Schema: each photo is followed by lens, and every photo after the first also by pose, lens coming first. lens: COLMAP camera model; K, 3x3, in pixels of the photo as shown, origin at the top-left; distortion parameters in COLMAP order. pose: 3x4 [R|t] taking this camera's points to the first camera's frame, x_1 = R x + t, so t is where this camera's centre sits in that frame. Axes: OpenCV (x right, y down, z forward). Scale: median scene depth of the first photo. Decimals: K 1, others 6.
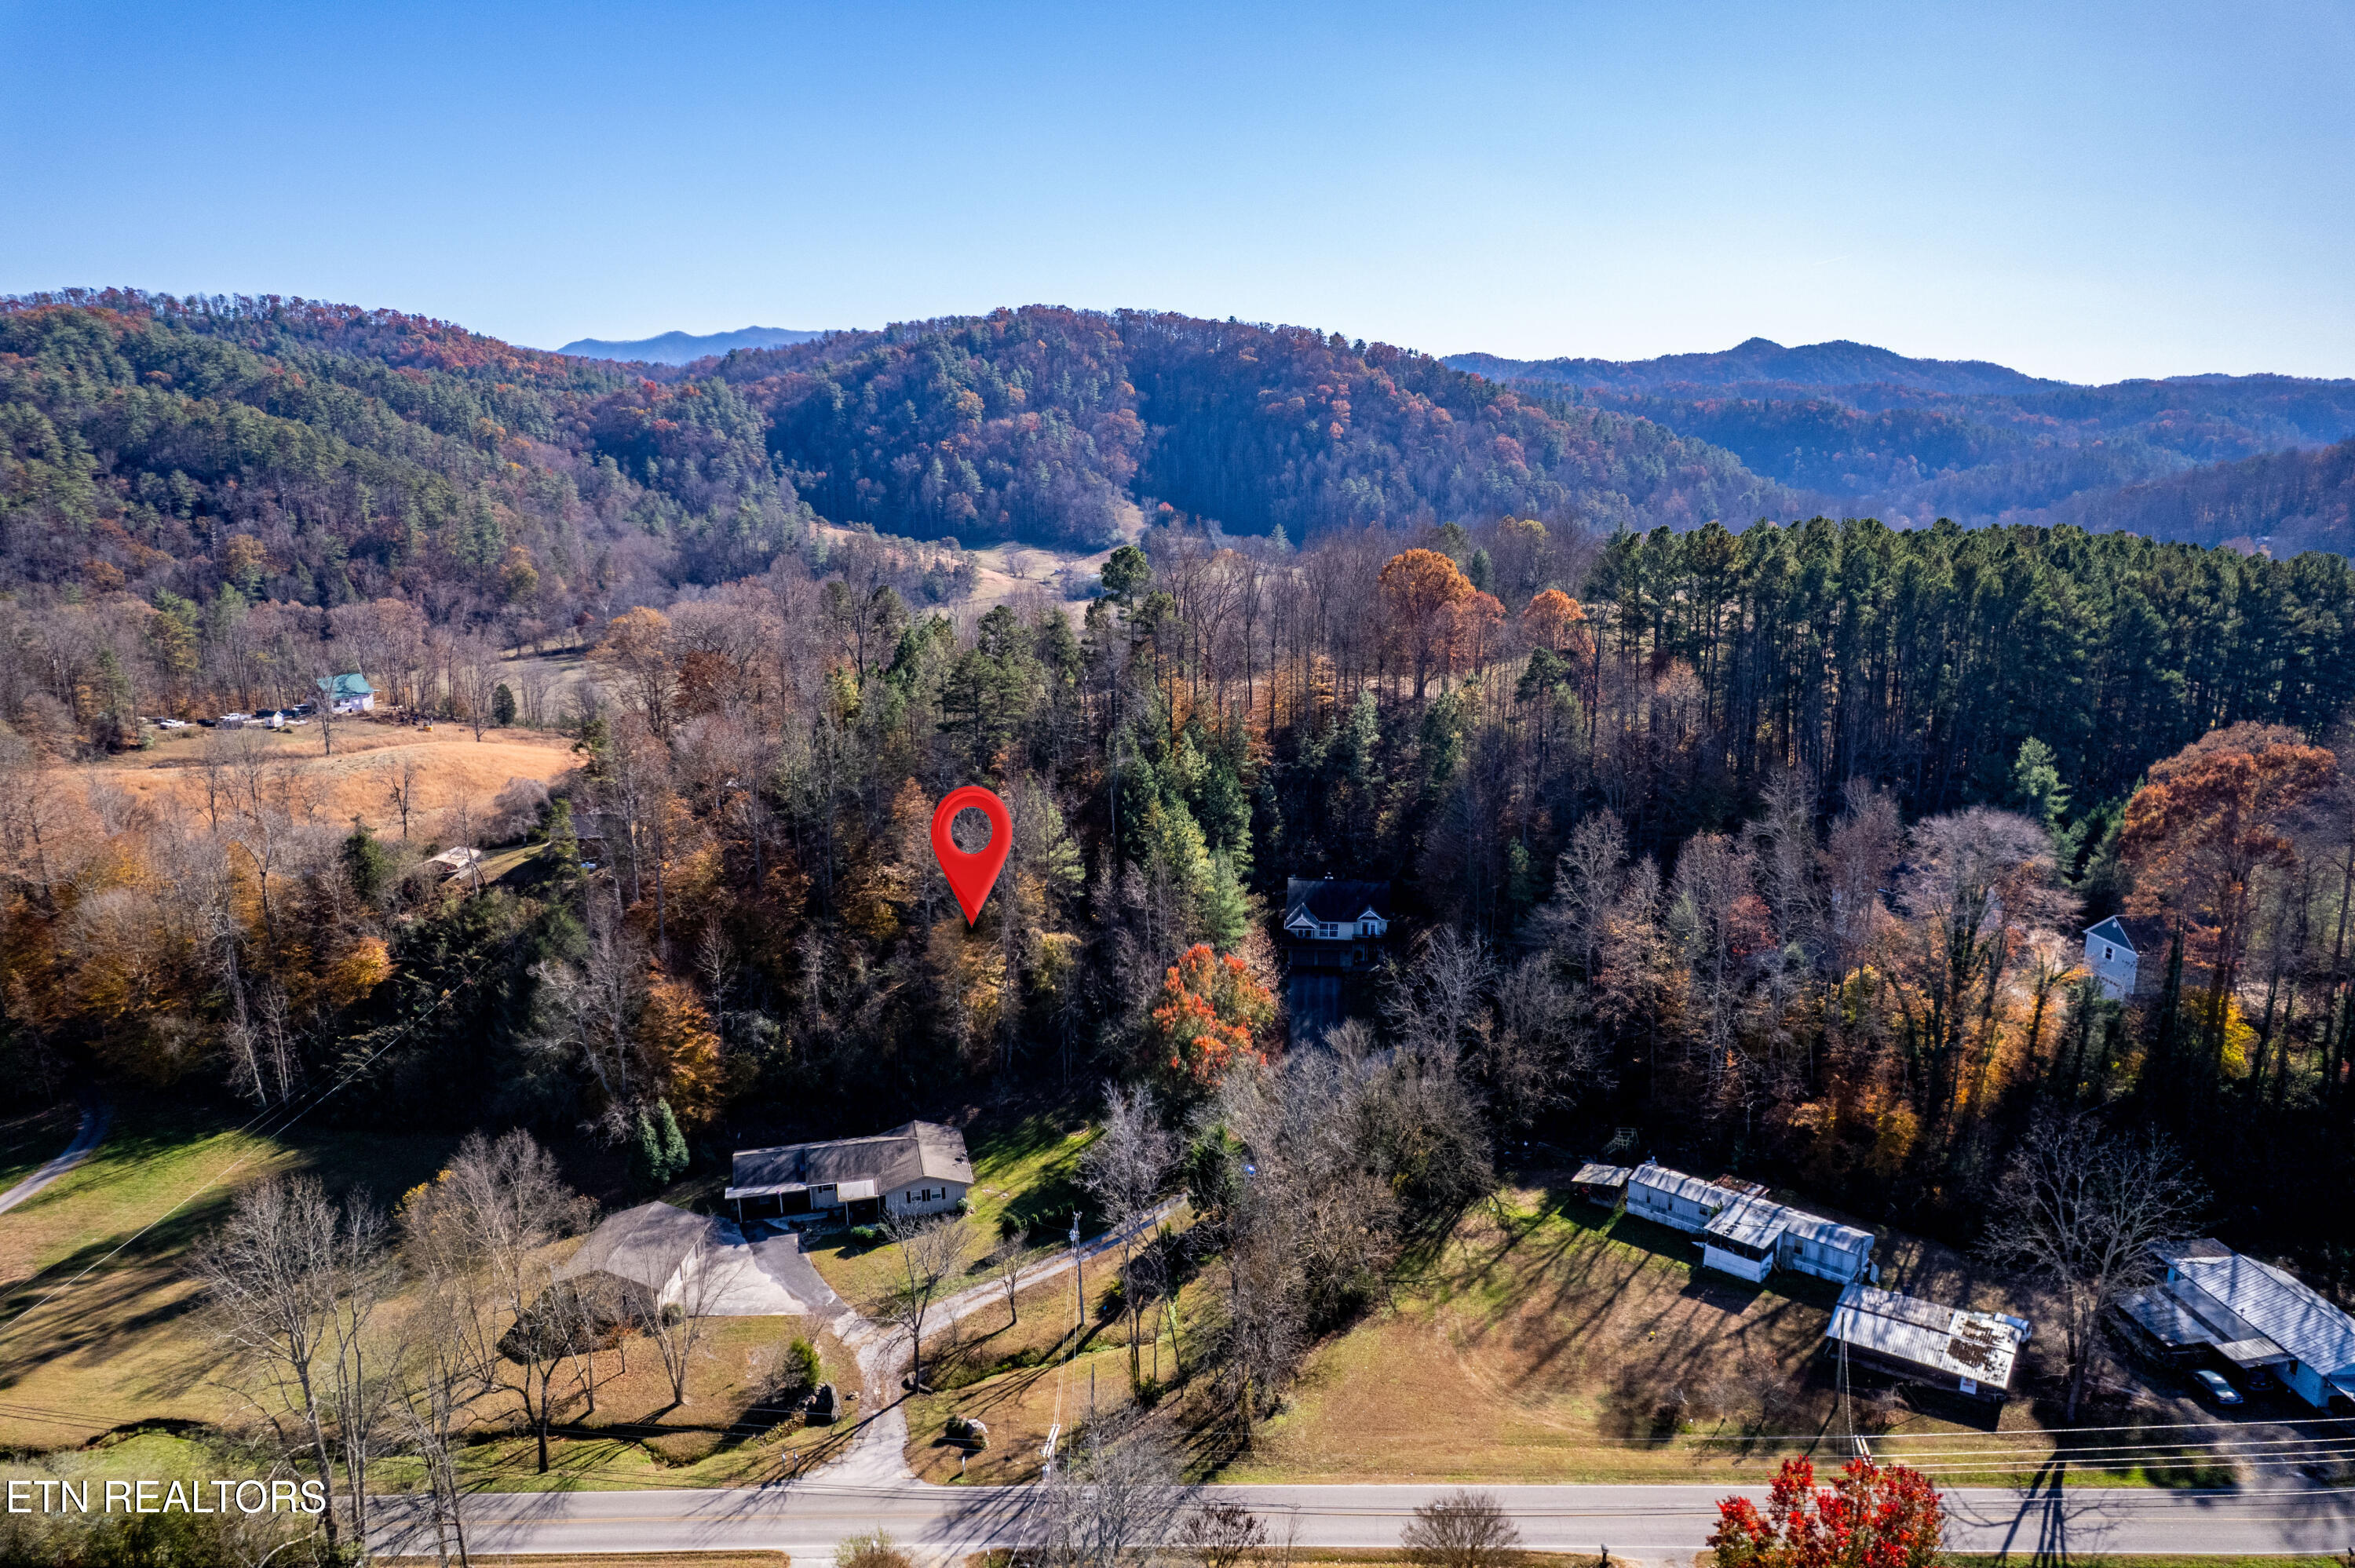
lens RADIAL K [[1508.6, 0, 1179.7], [0, 1508.6, 790.8], [0, 0, 1]] dist [-0.076266, 0.066725]
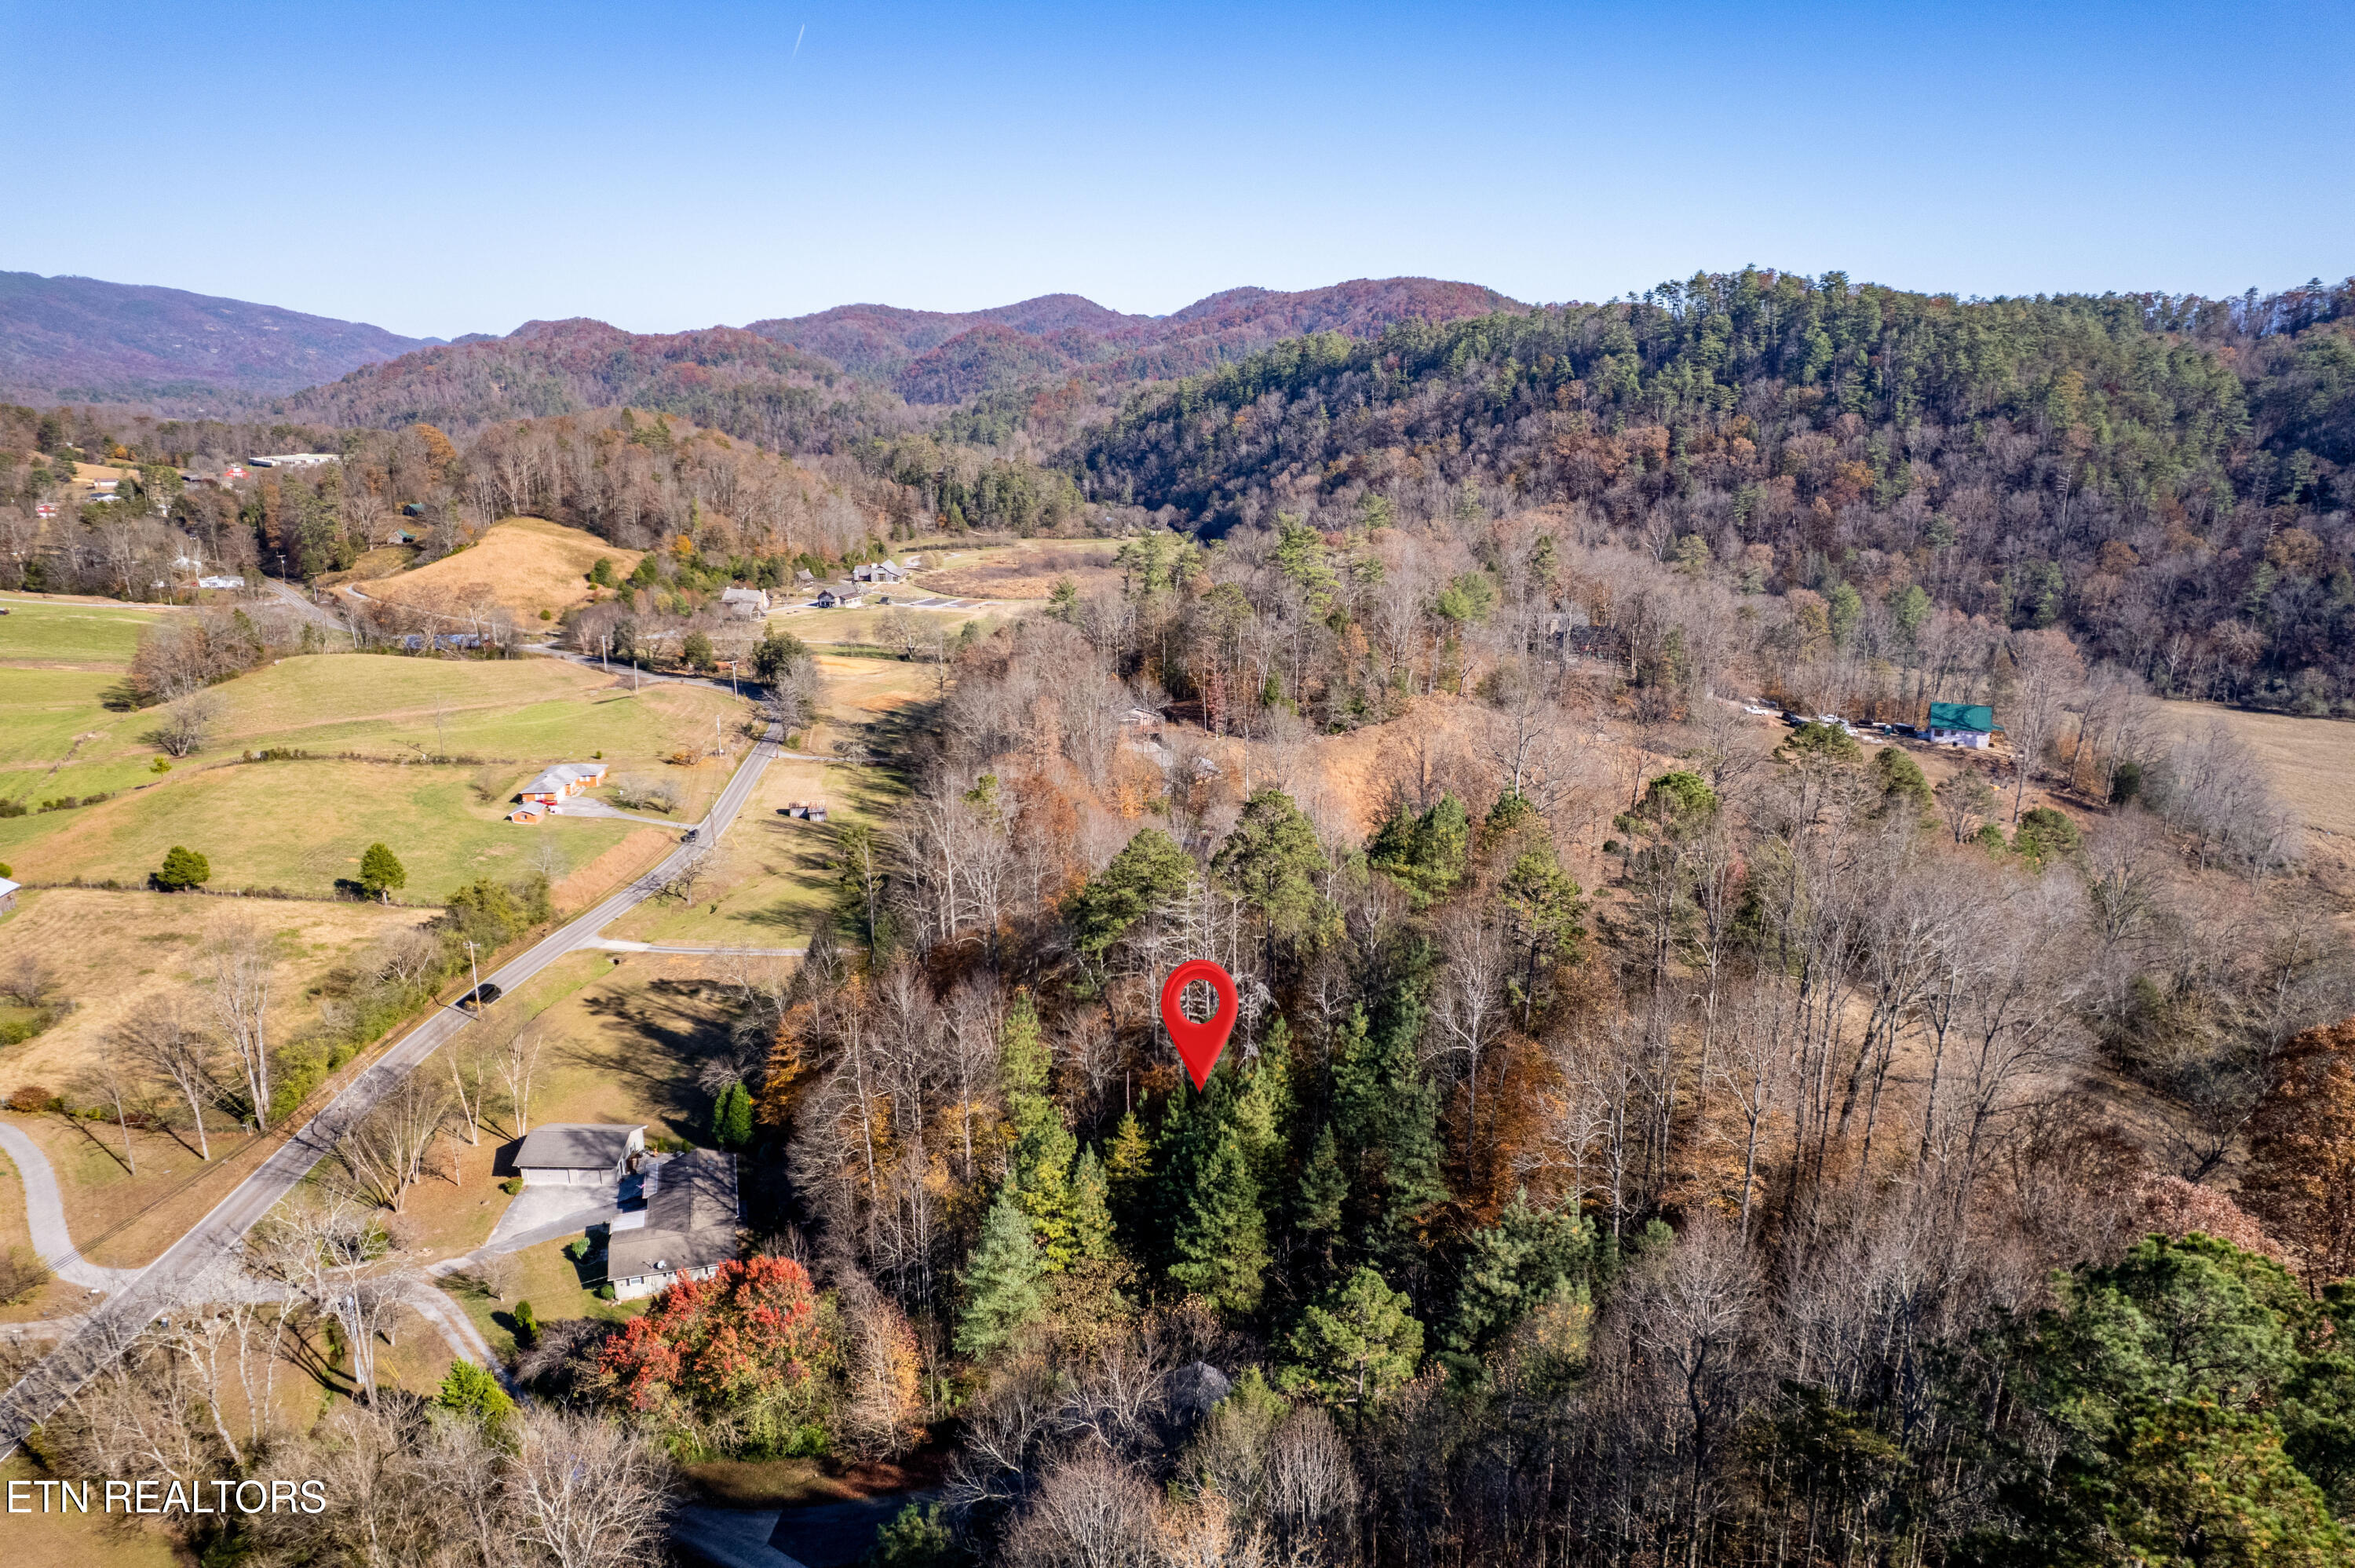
lens RADIAL K [[1508.6, 0, 1175.5], [0, 1508.6, 794.2], [0, 0, 1]] dist [-0.076266, 0.066725]
pose [[0.054611, 0.275156, -0.959847, 0.311474], [-0.226731, 0.939589, 0.256448, -0.162282], [0.972425, 0.203623, 0.113699, 0.480957]]
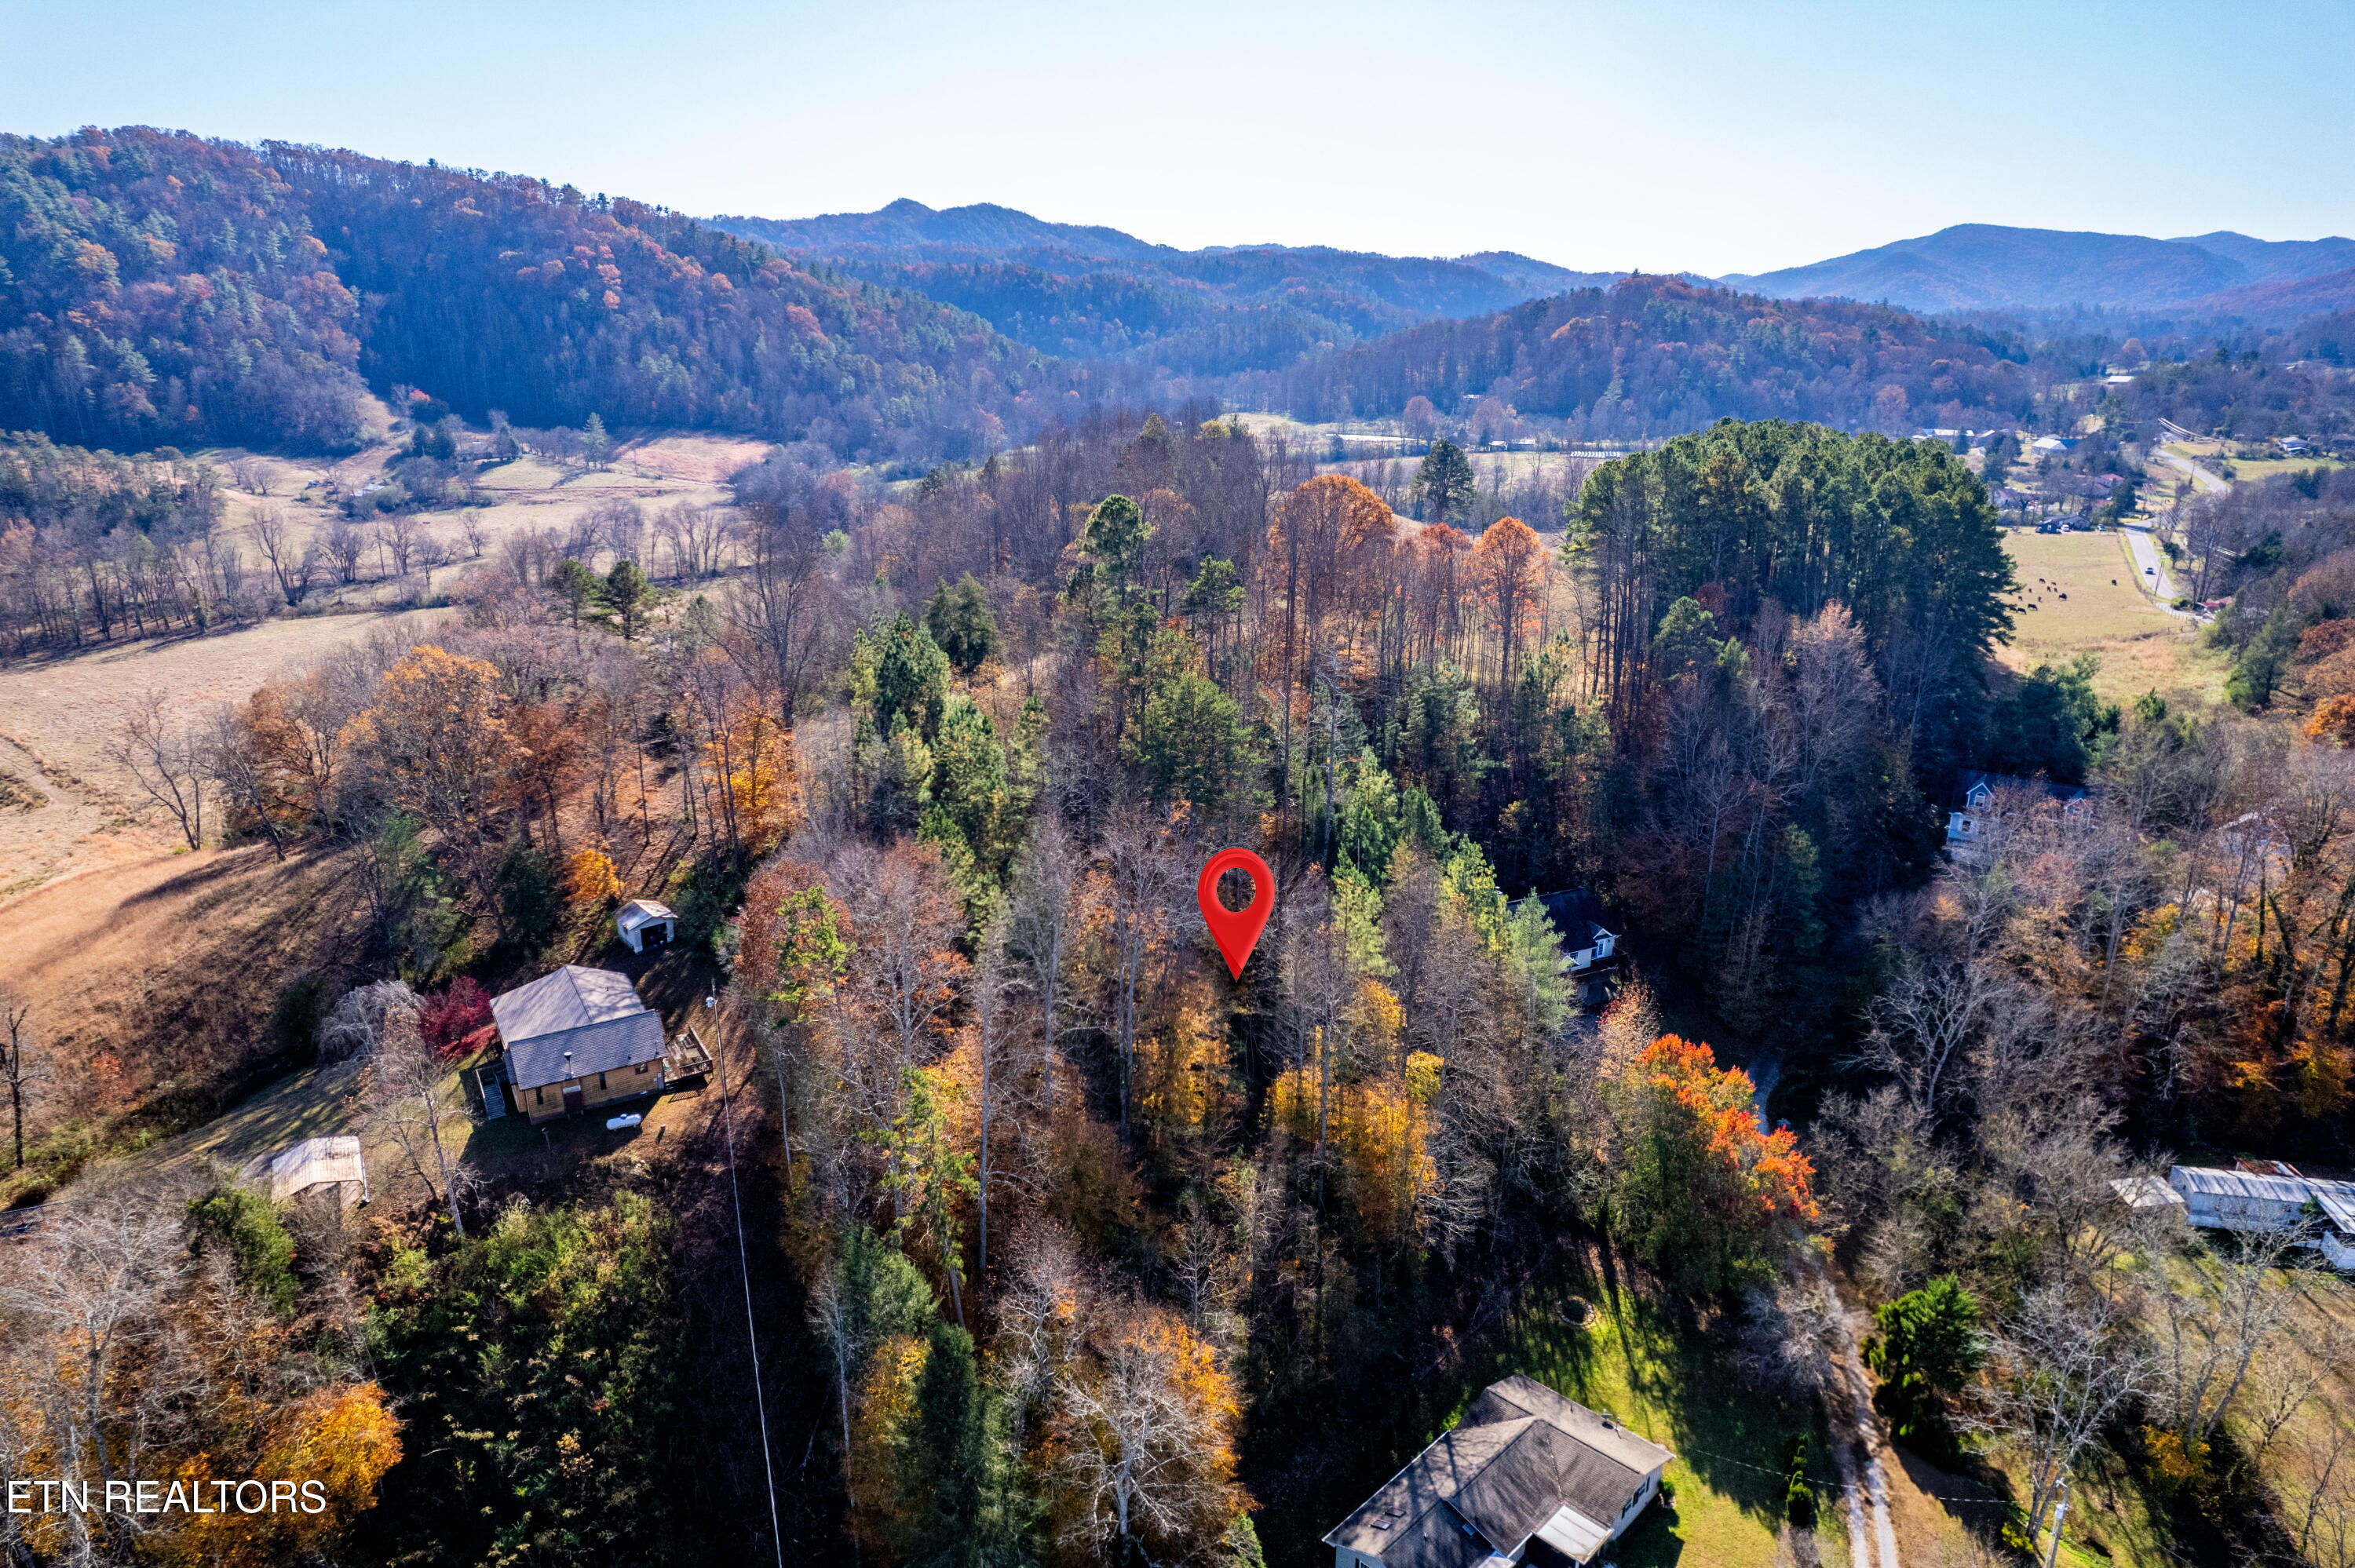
lens RADIAL K [[1508.6, 0, 1179.8], [0, 1508.6, 787.8], [0, 0, 1]] dist [-0.076266, 0.066725]
pose [[0.850007, -0.153553, 0.503895, -0.260796], [0.109673, 0.987196, 0.115825, -0.065498], [-0.515228, -0.043188, 0.855964, 0.212326]]
